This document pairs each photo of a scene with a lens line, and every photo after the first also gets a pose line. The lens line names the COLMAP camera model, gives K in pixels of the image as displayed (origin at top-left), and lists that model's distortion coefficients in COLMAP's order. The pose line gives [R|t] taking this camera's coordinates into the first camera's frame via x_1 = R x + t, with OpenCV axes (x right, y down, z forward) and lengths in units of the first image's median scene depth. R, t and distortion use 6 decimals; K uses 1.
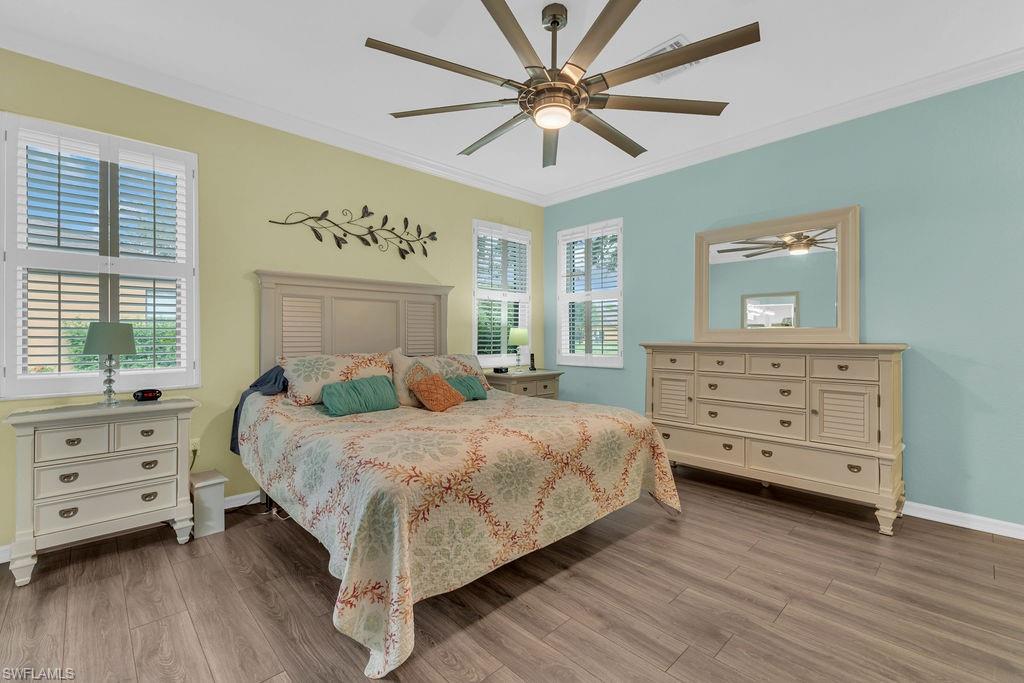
lens RADIAL K [[444.0, 0, 512.9], [0, 444.0, 336.6], [0, 0, 1]] dist [0.003490, 0.000769]
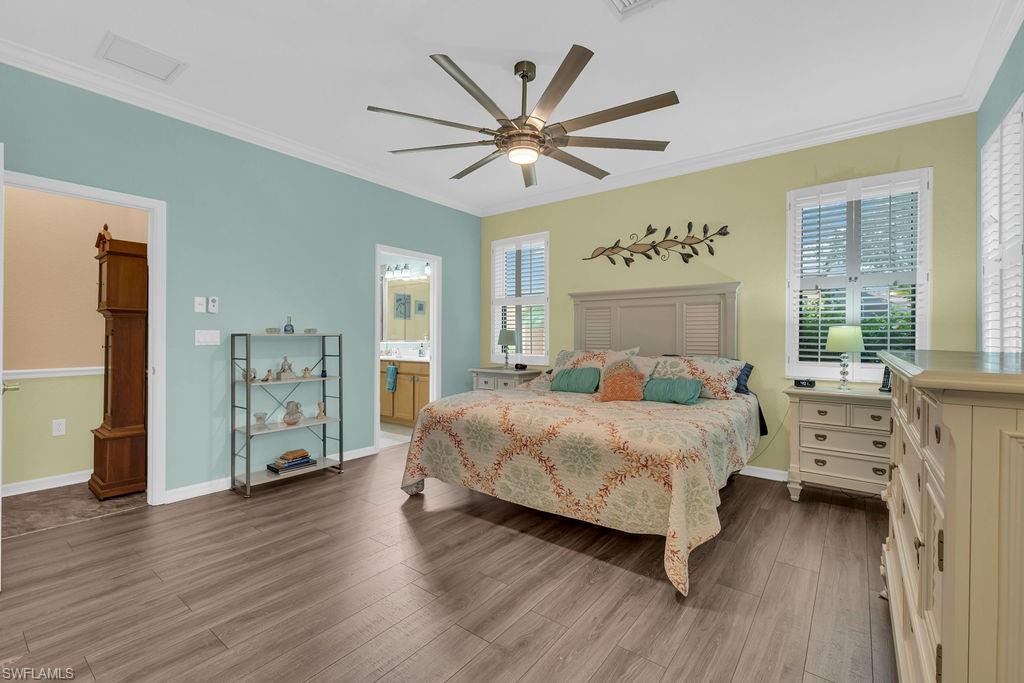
lens RADIAL K [[444.0, 0, 512.9], [0, 444.0, 336.6], [0, 0, 1]] dist [0.003490, 0.000769]
pose [[0.155343, 0.002840, -0.987857, 0.820220], [-0.005138, 0.999985, 0.002067, -0.003077], [0.987847, 0.004755, 0.155355, 0.500706]]
